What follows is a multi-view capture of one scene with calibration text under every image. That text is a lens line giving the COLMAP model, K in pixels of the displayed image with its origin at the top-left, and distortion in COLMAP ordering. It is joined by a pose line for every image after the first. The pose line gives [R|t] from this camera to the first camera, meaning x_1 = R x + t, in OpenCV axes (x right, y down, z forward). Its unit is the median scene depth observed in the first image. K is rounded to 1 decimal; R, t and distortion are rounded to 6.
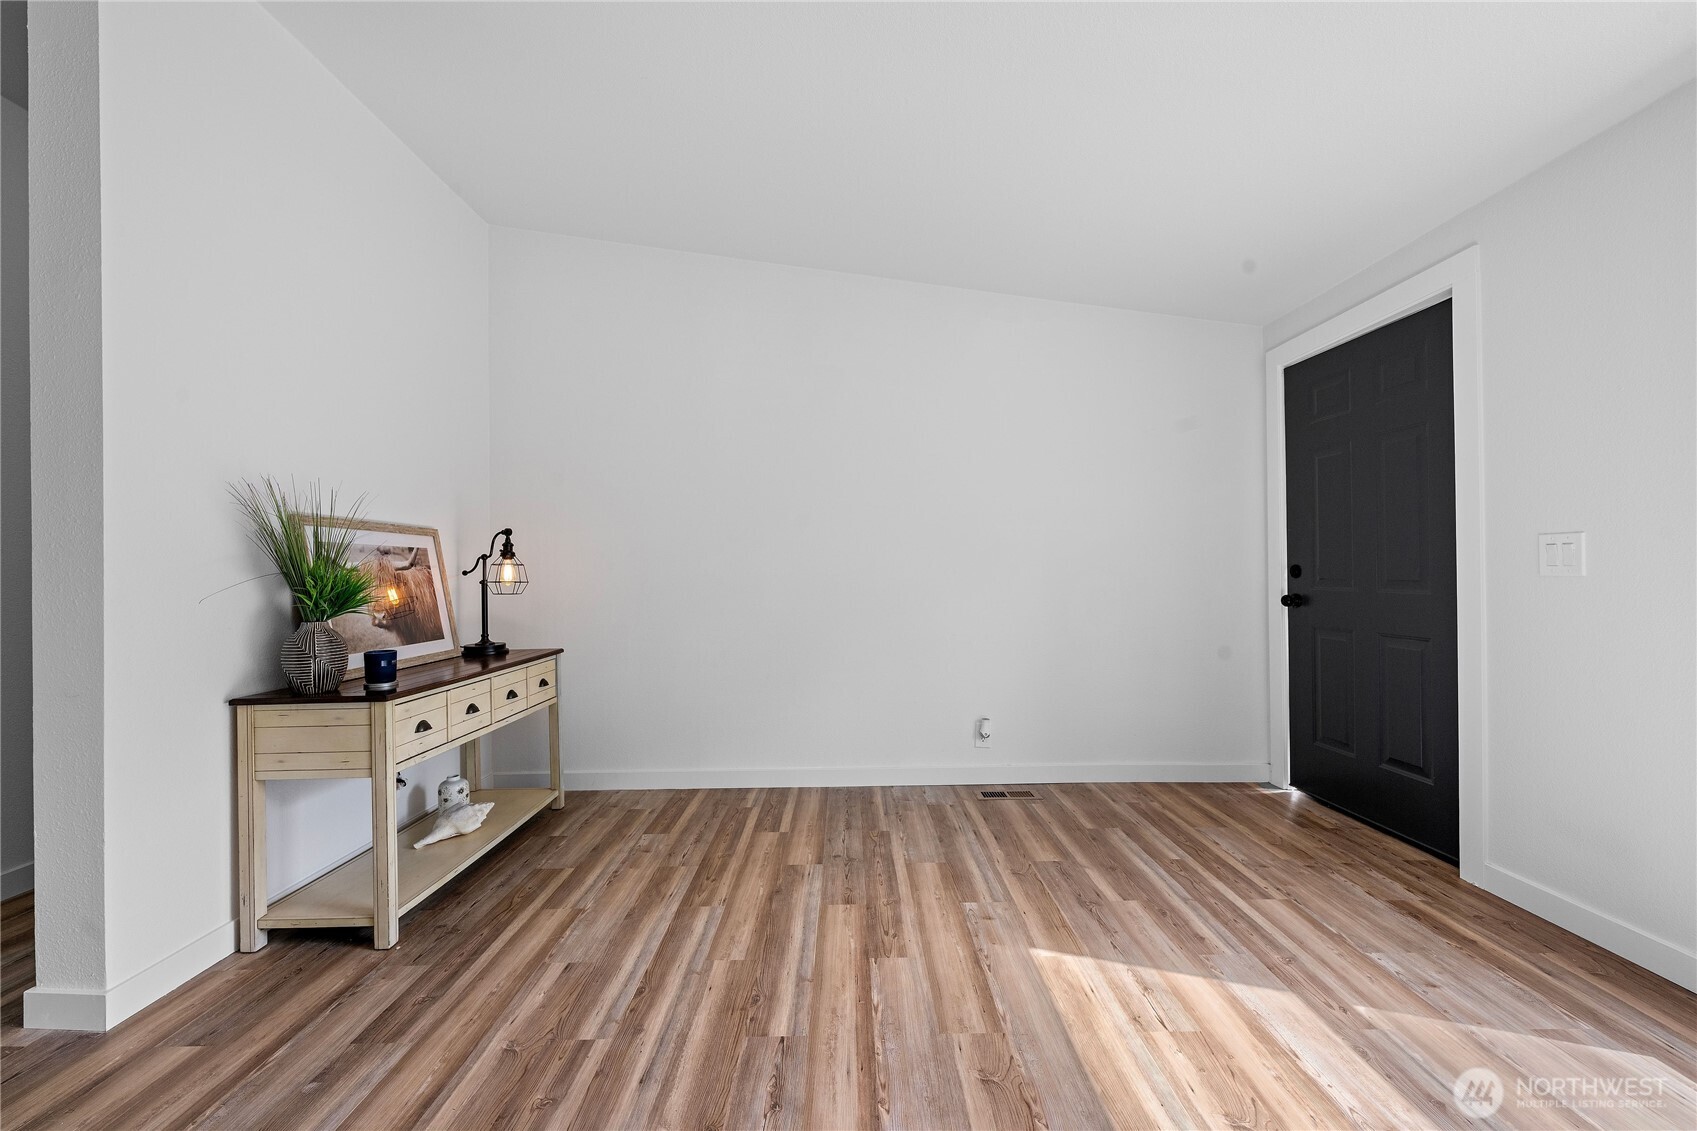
lens RADIAL K [[670.3, 0, 855.0], [0, 670.3, 559.0], [0, 0, 1]] dist [-0.009174, 0.000106]
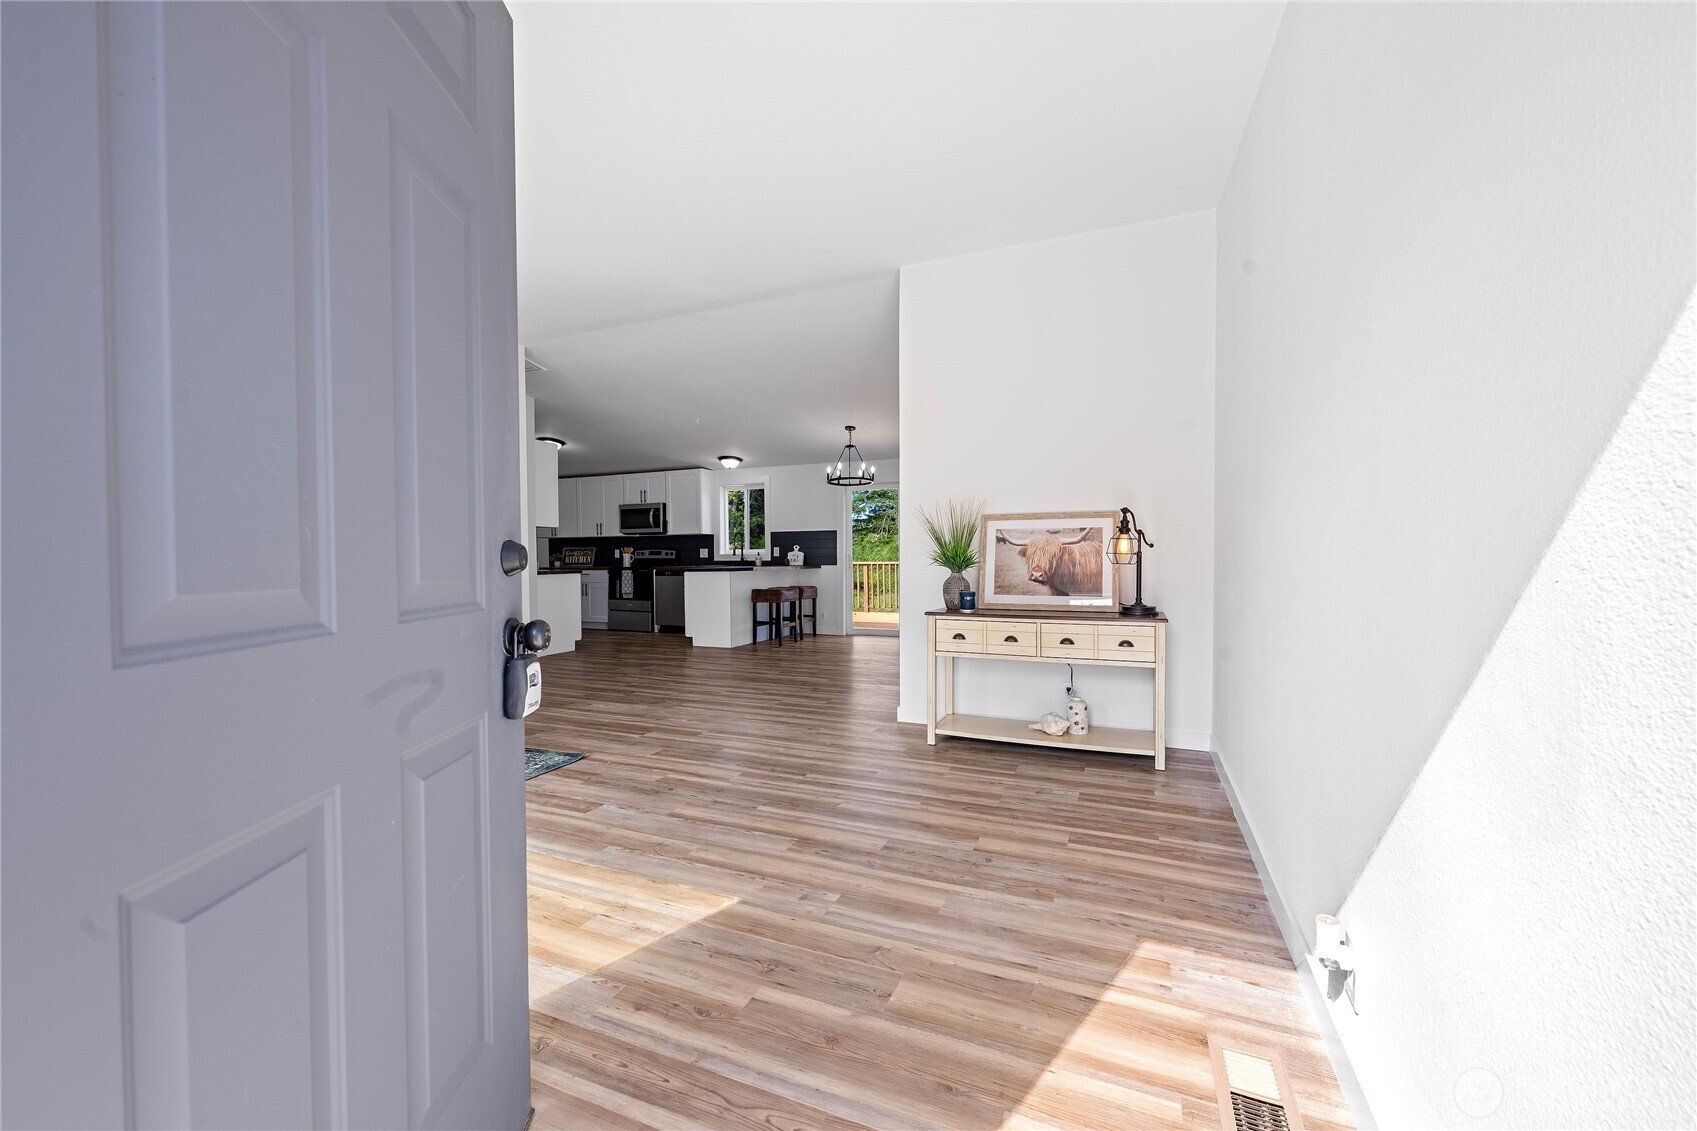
lens RADIAL K [[670.3, 0, 839.7], [0, 670.3, 562.0], [0, 0, 1]] dist [-0.009174, 0.000106]
pose [[-0.408892, 0.023363, -0.912284, 1.038850], [0.029142, 0.999497, 0.012535, 0.027986], [0.912118, -0.021461, -0.409367, 1.422905]]
